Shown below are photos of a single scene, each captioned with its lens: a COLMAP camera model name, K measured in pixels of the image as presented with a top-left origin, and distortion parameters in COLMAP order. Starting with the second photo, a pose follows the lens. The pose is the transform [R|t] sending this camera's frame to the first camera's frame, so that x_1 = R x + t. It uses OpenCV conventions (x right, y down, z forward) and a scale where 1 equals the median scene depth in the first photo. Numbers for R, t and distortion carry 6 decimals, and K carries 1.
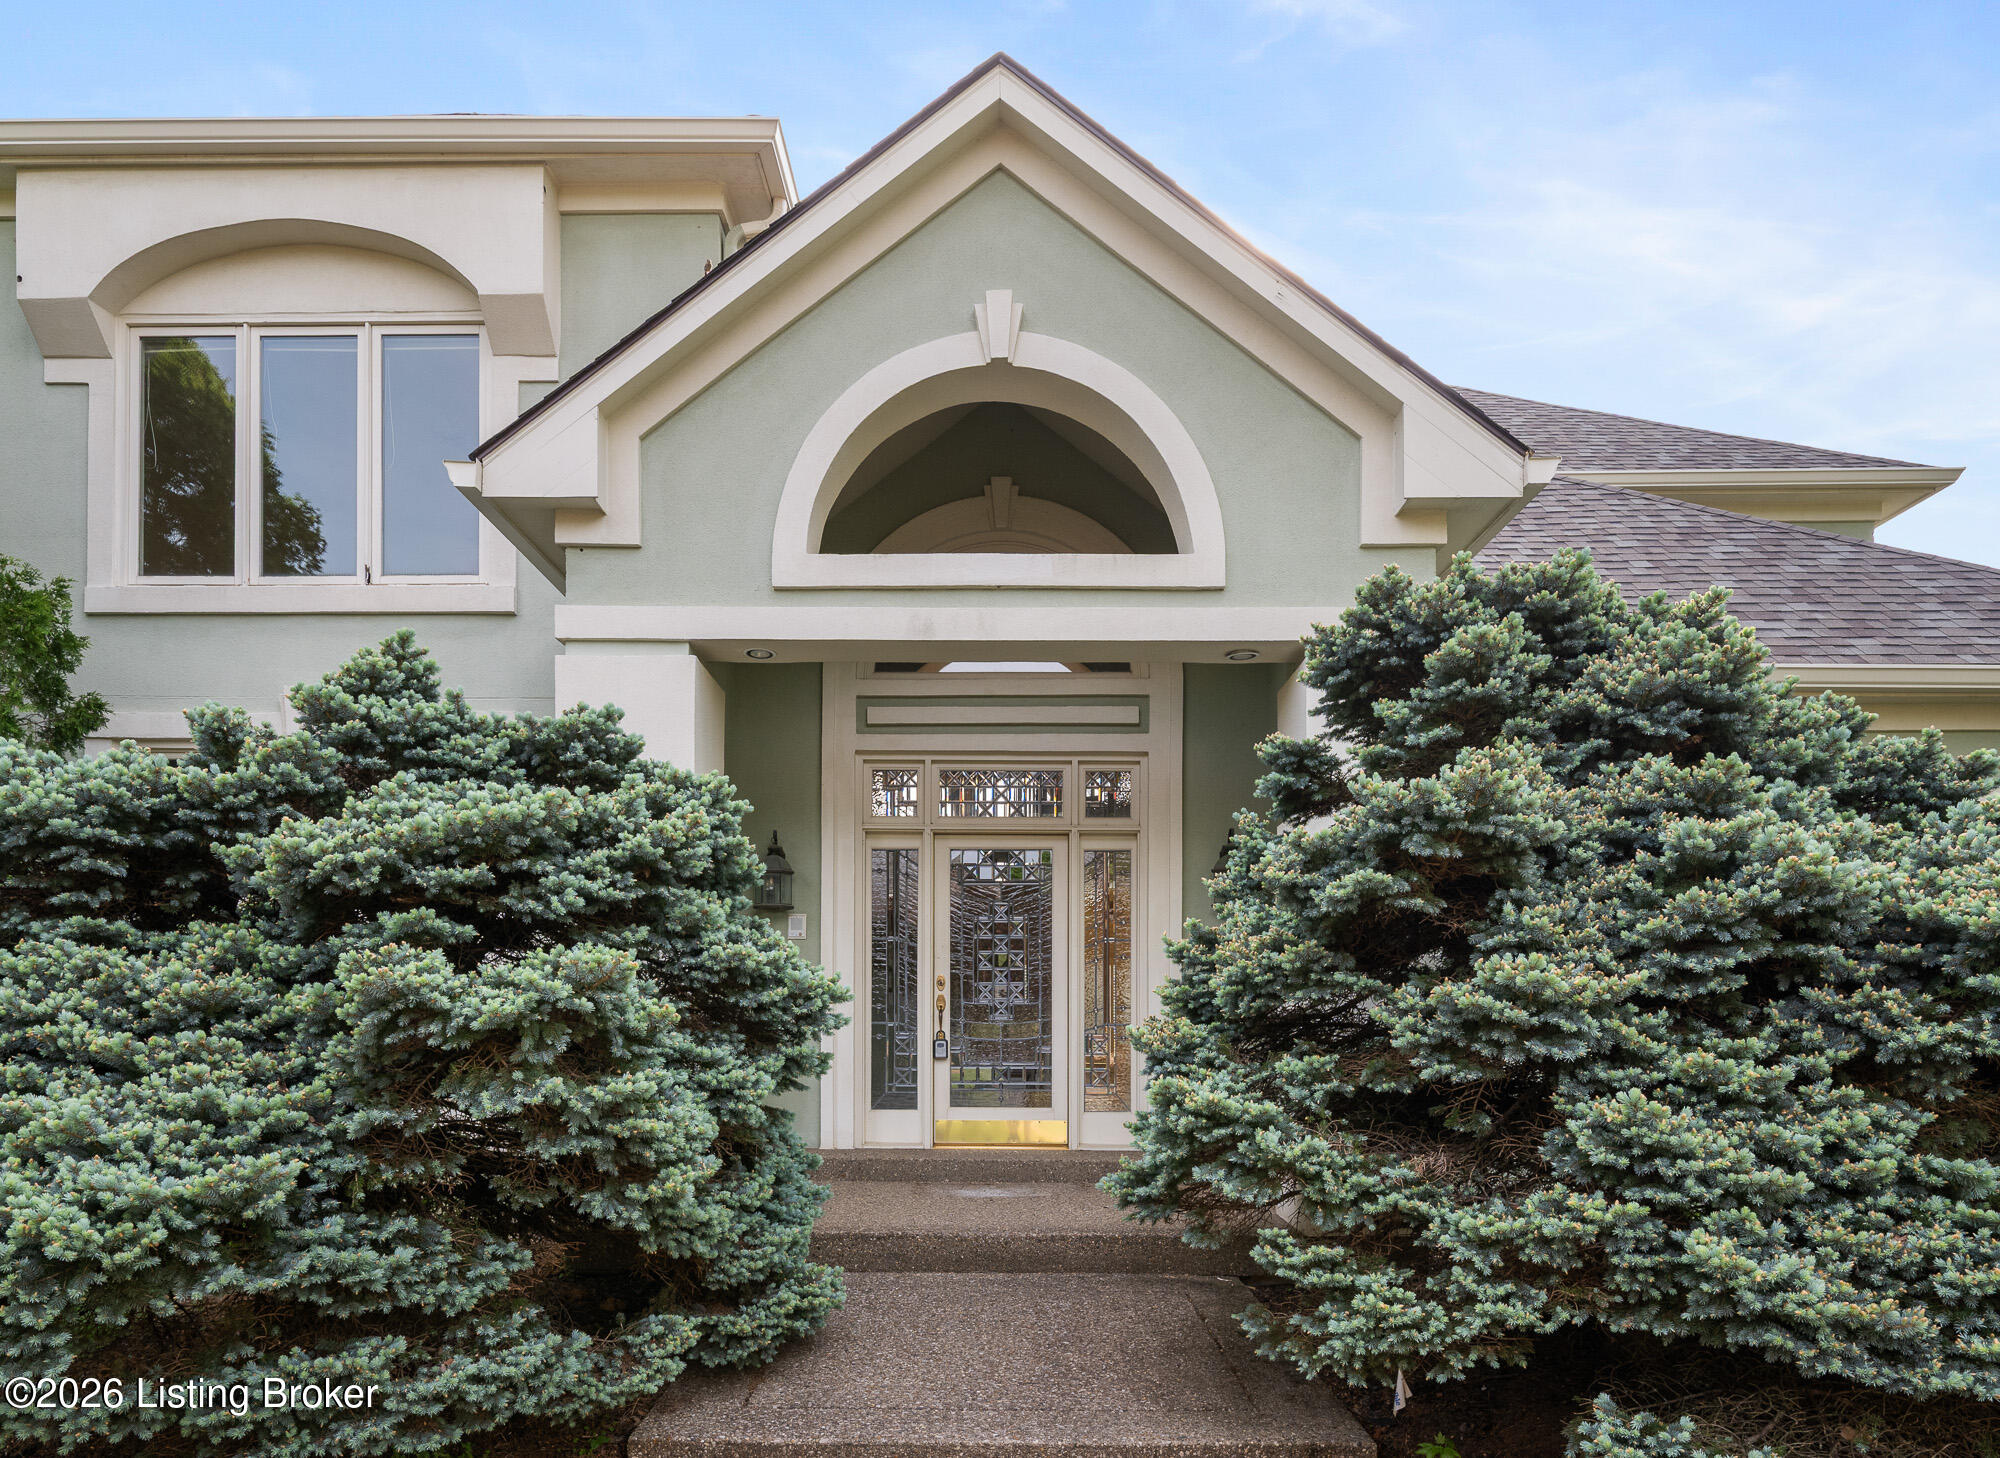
lens RADIAL K [[1286.6, 0, 989.1], [0, 1286.6, 915.9], [0, 0, 1]] dist [-0.005503, 0.000809]
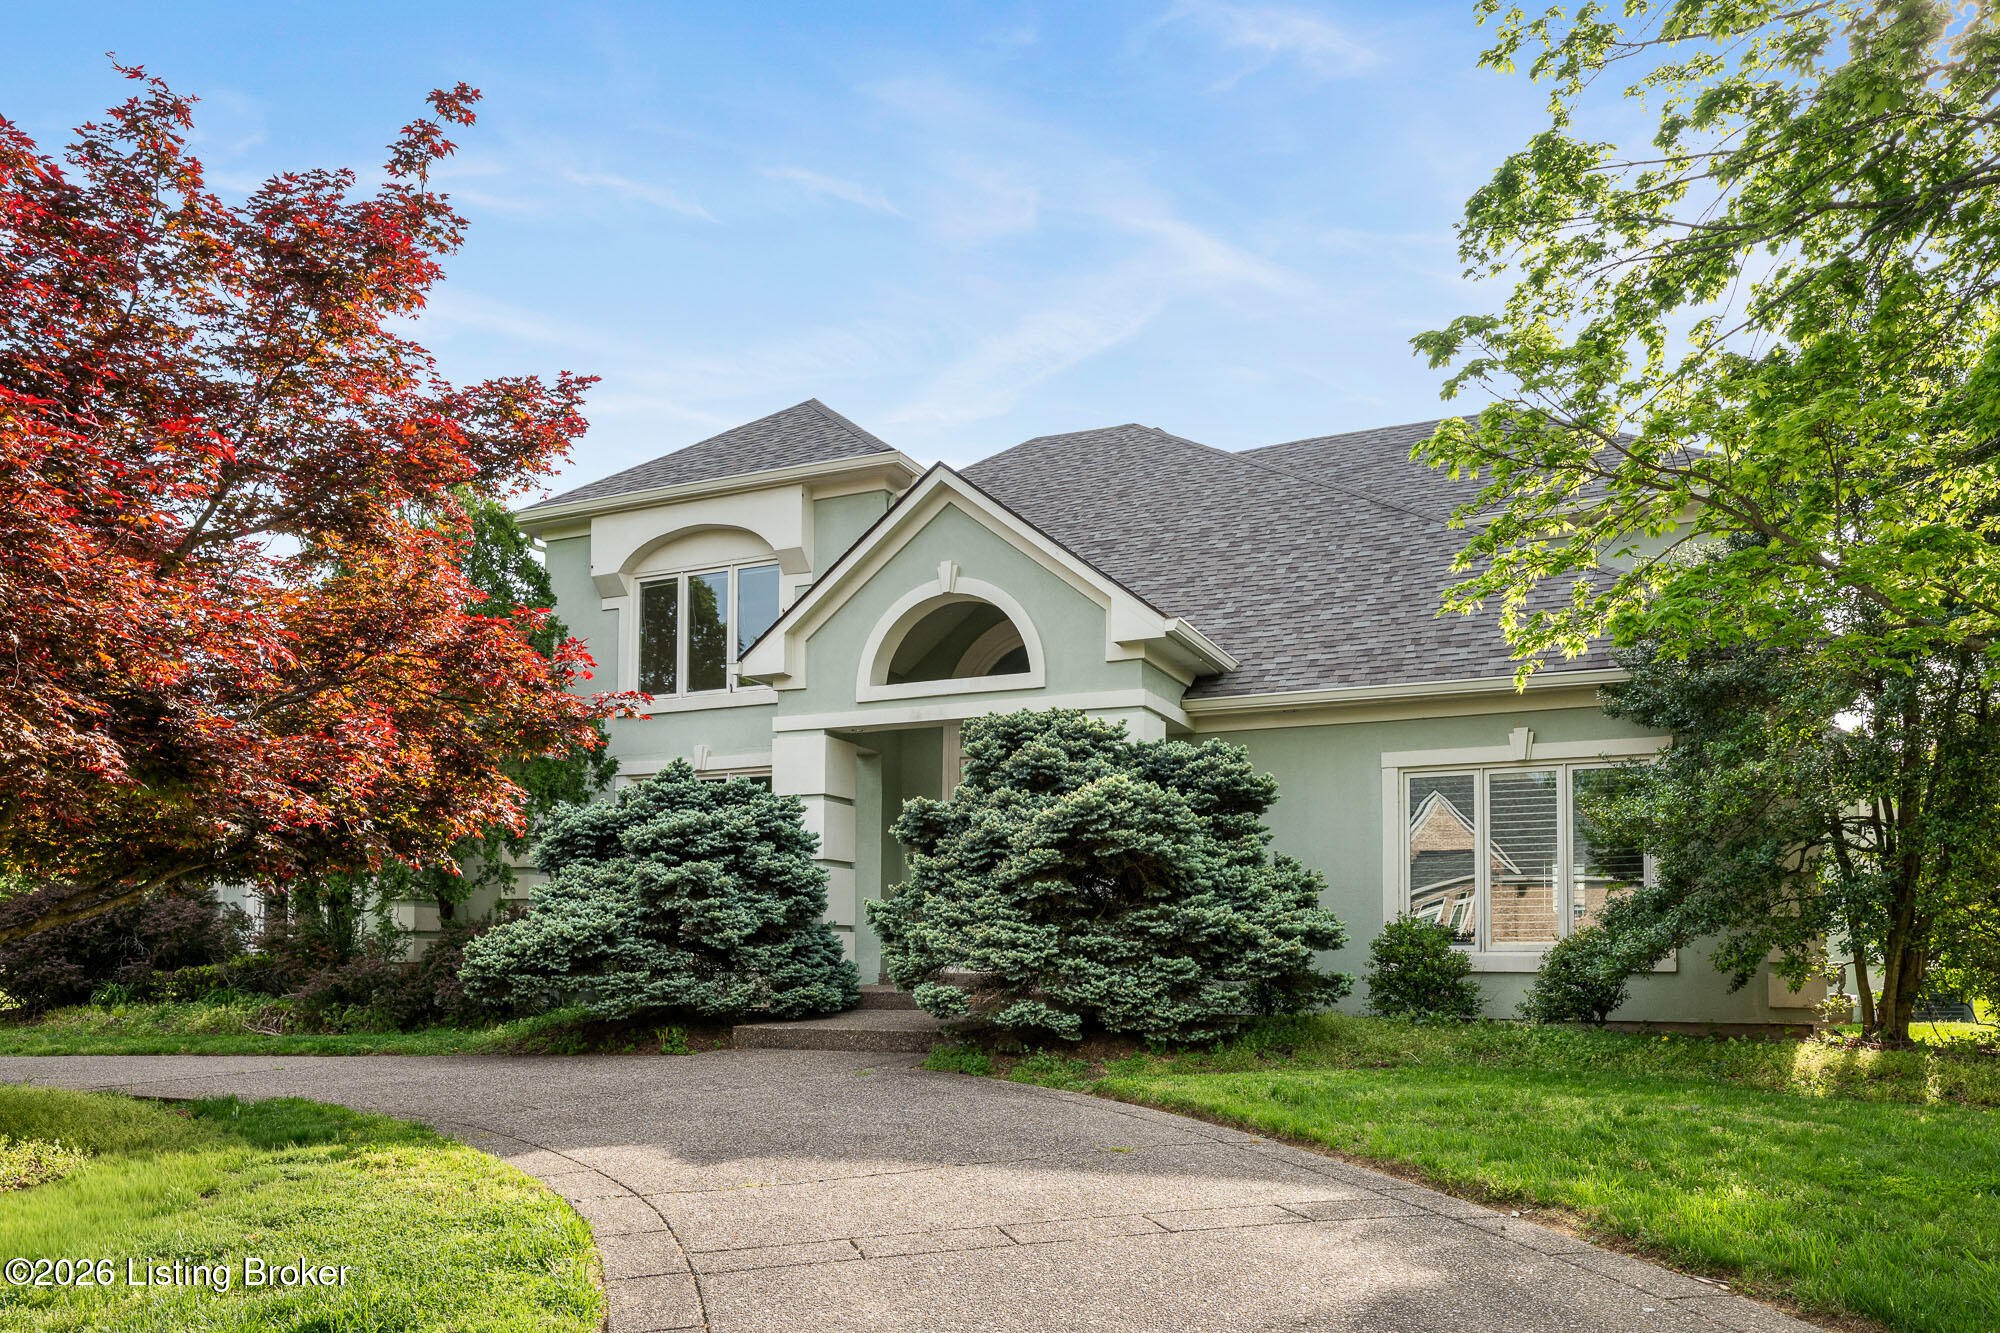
lens RADIAL K [[1306.4, 0, 997.9], [0, 1306.4, 668.8], [0, 0, 1]] dist [0.006328, 0.000564]
pose [[0.928010, -0.083205, -0.363145, 1.542061], [0.033786, 0.989521, -0.140383, 0.028412], [0.371020, 0.118008, 0.921096, -1.760310]]
